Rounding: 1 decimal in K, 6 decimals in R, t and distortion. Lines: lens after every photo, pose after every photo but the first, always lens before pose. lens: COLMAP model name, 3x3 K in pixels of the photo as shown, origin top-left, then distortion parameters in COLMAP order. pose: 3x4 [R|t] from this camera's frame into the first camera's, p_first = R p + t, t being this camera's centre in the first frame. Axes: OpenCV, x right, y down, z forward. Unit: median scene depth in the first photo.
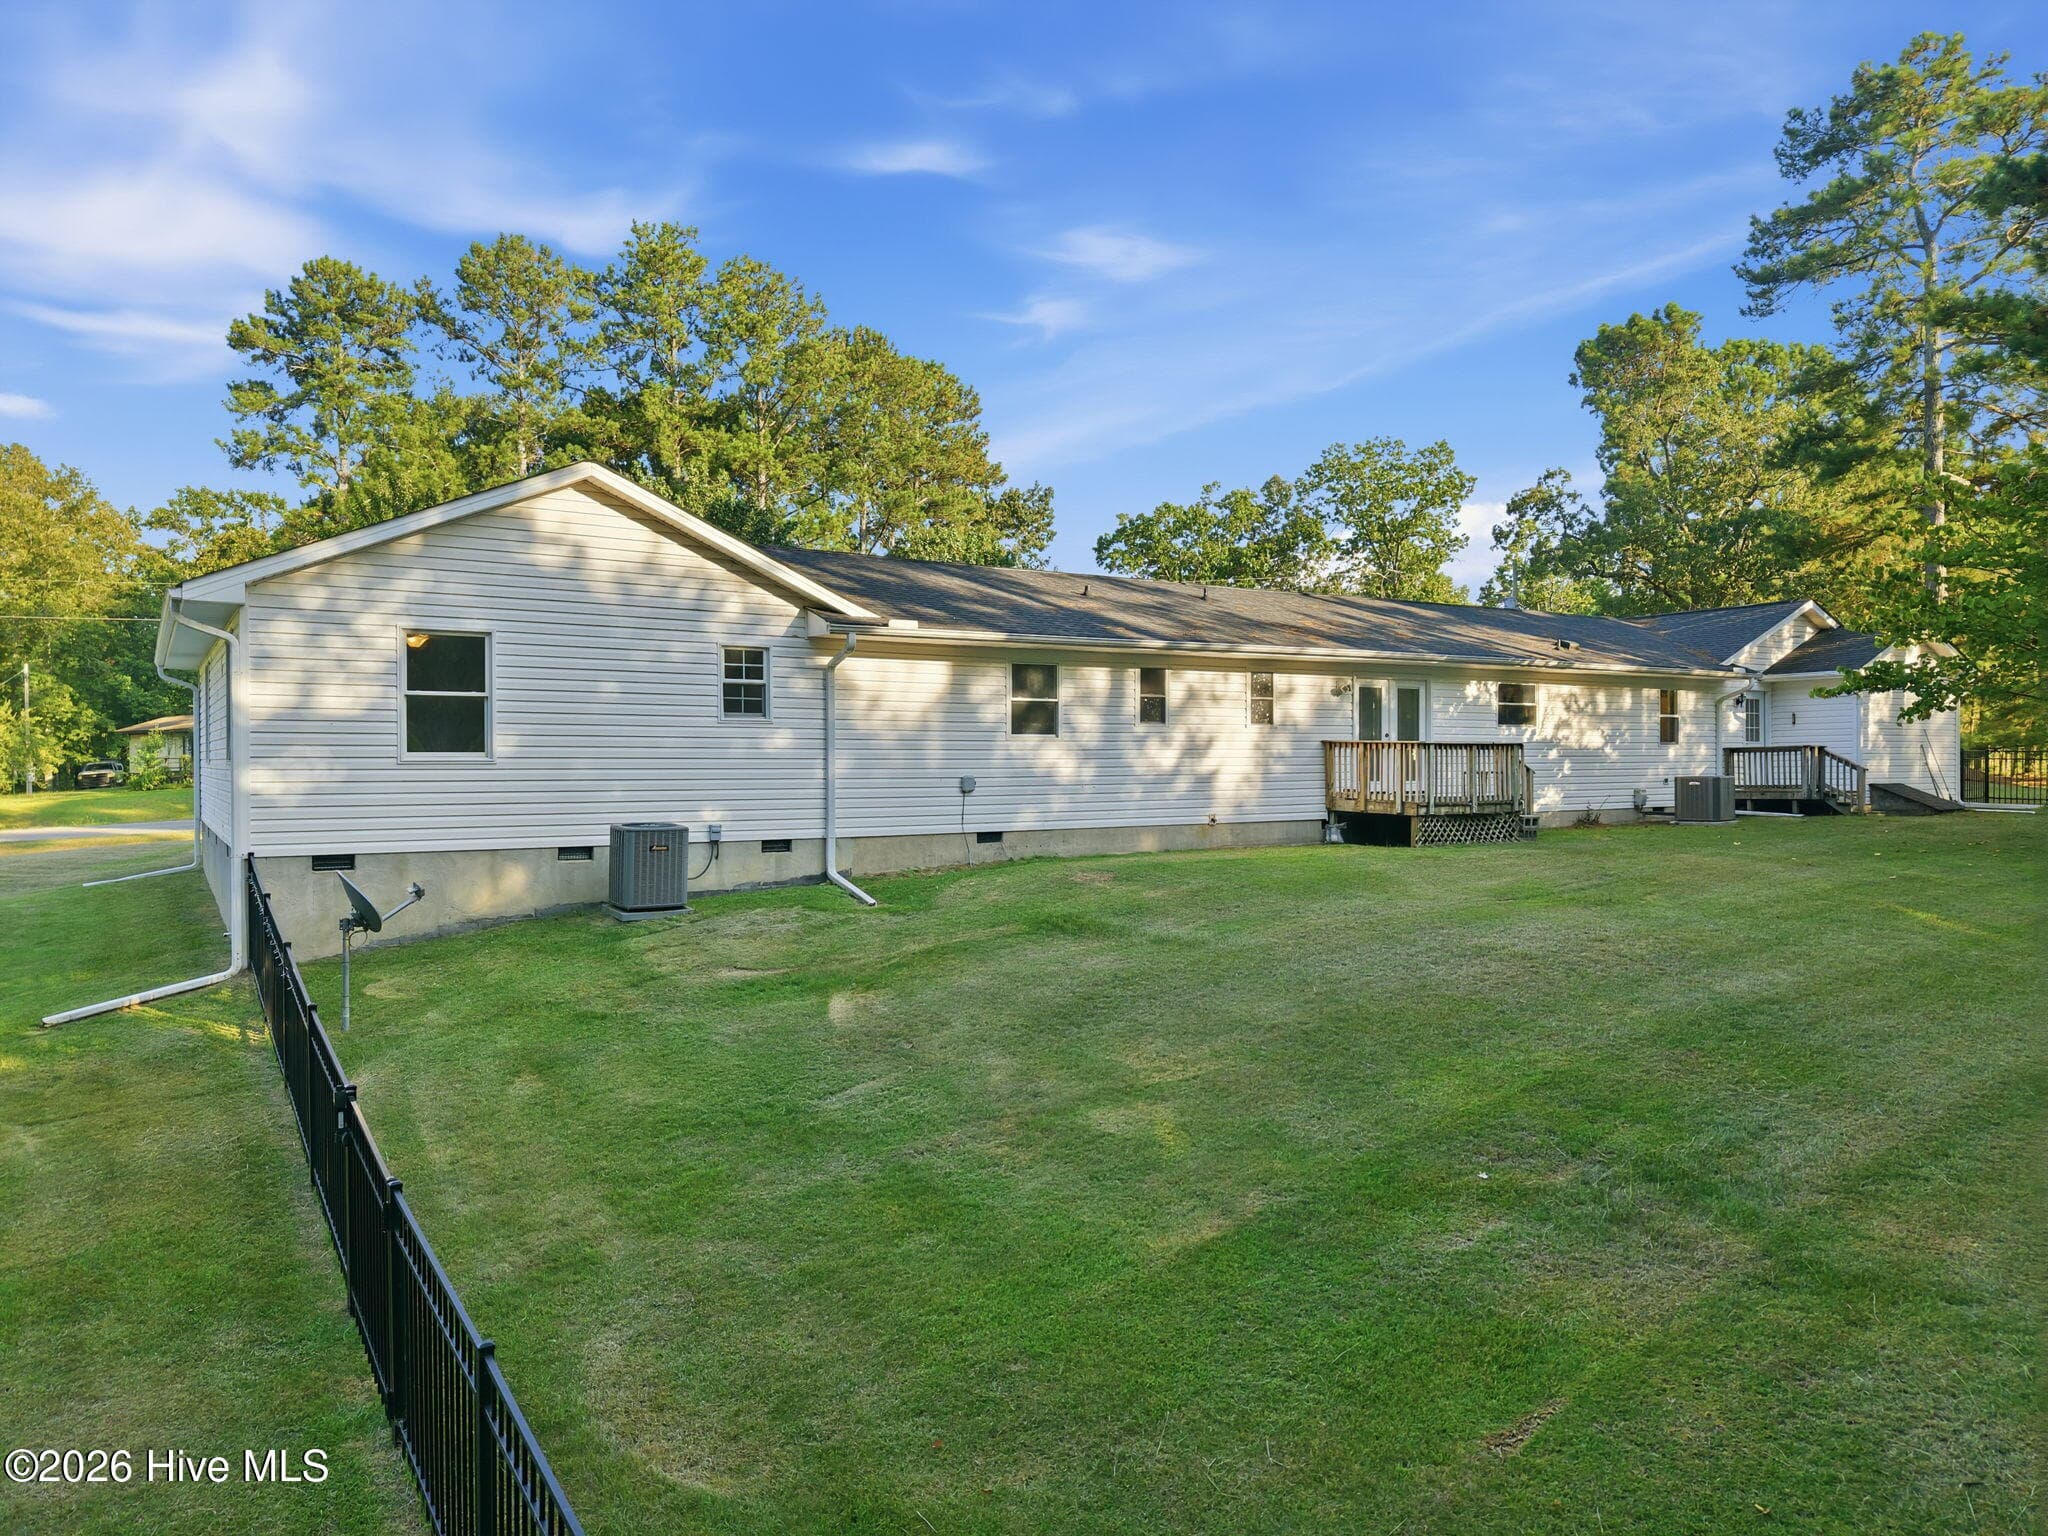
lens RADIAL K [[1391.7, 0, 1024.0], [0, 1391.7, 768.0], [0, 0, 1]] dist [0.012490, 0.000272]
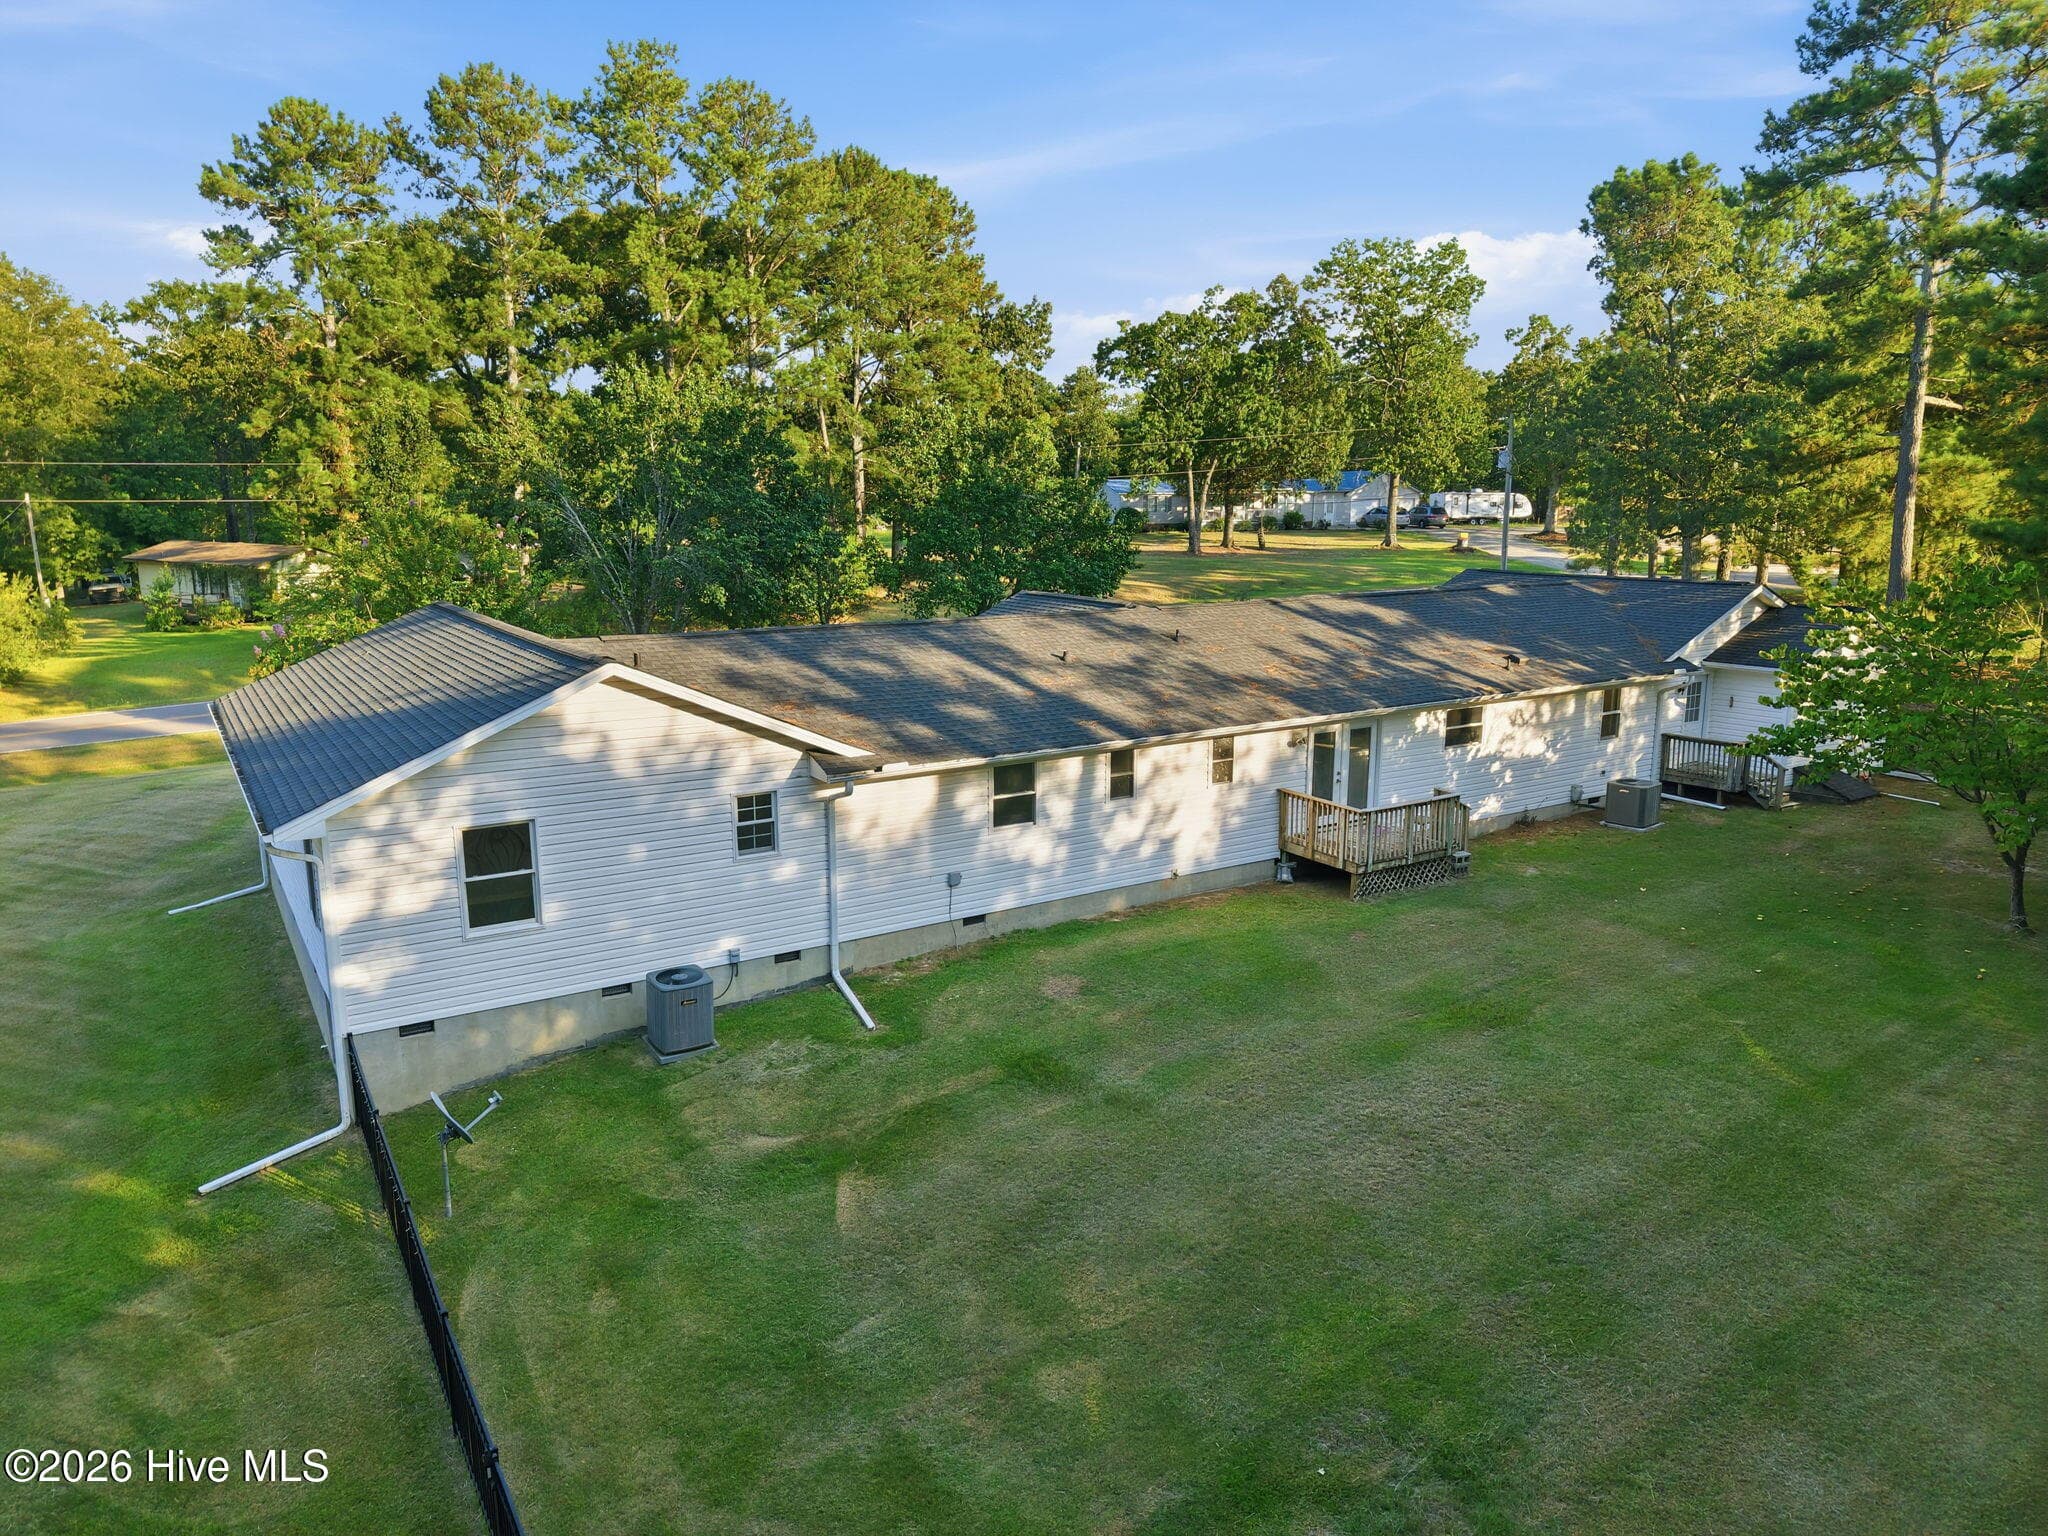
lens RADIAL K [[1391.7, 0, 1021.9], [0, 1391.7, 777.4], [0, 0, 1]] dist [0.013752, -0.002233]
pose [[0.999993, 0.002673, -0.002455, 0.012538], [-0.002146, 0.981030, 0.193845, -0.209576], [0.002927, -0.193839, 0.981029, -0.068535]]
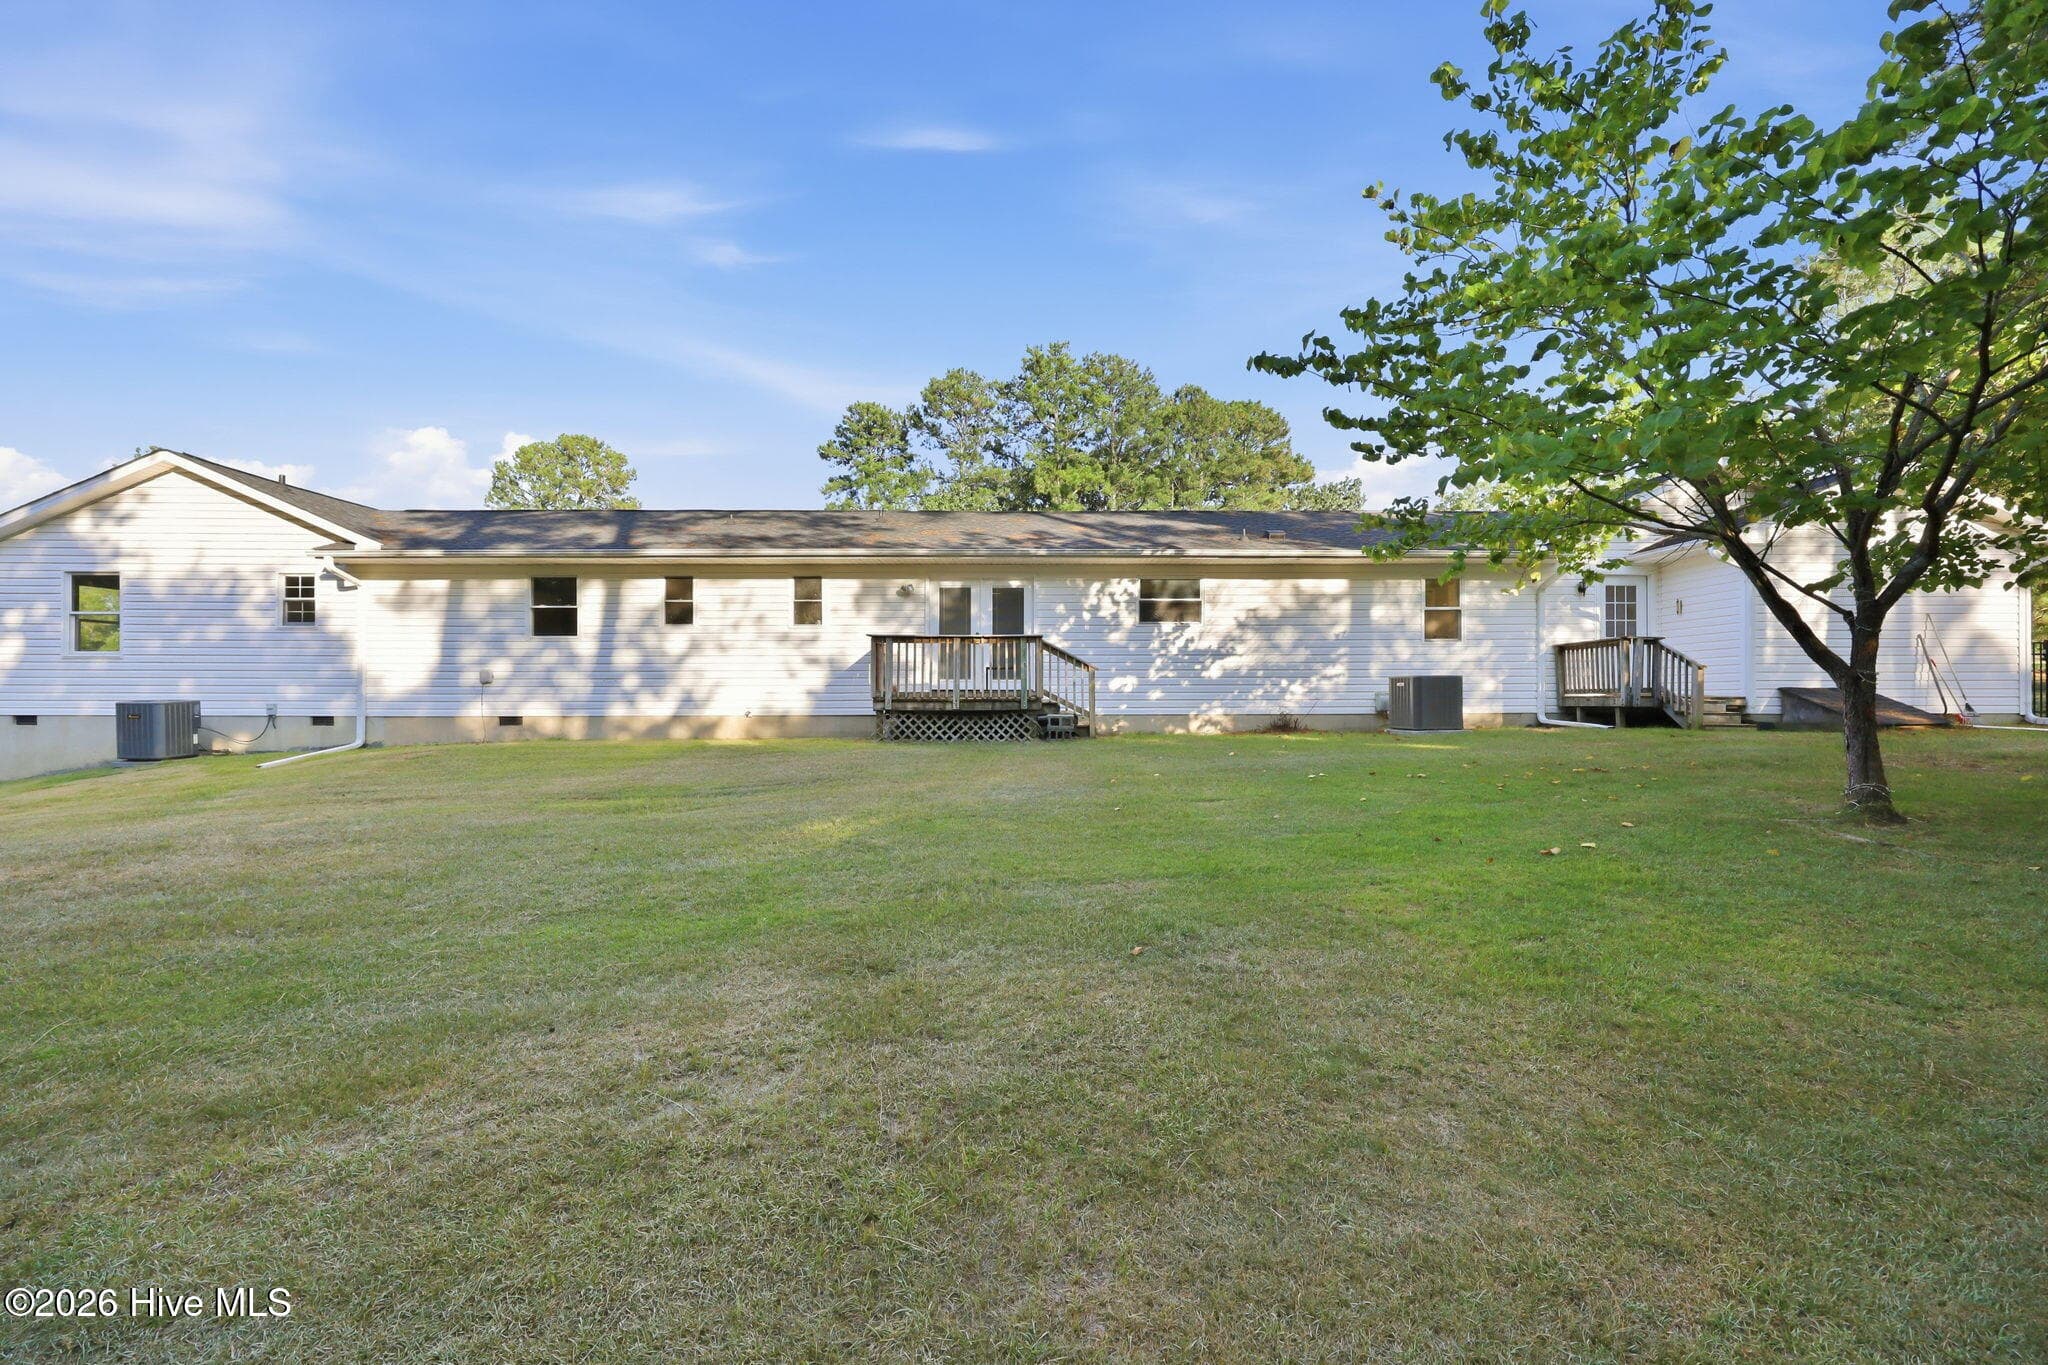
lens RADIAL K [[833.9, 0, 1024.0], [0, 833.9, 682.5], [0, 0, 1]] dist [-0.001212, -0.000201]
pose [[0.847629, -0.001368, -0.530588, 0.551521], [-0.004846, 0.999935, -0.010319, 0.016307], [0.530568, 0.011318, 0.847567, 0.451277]]
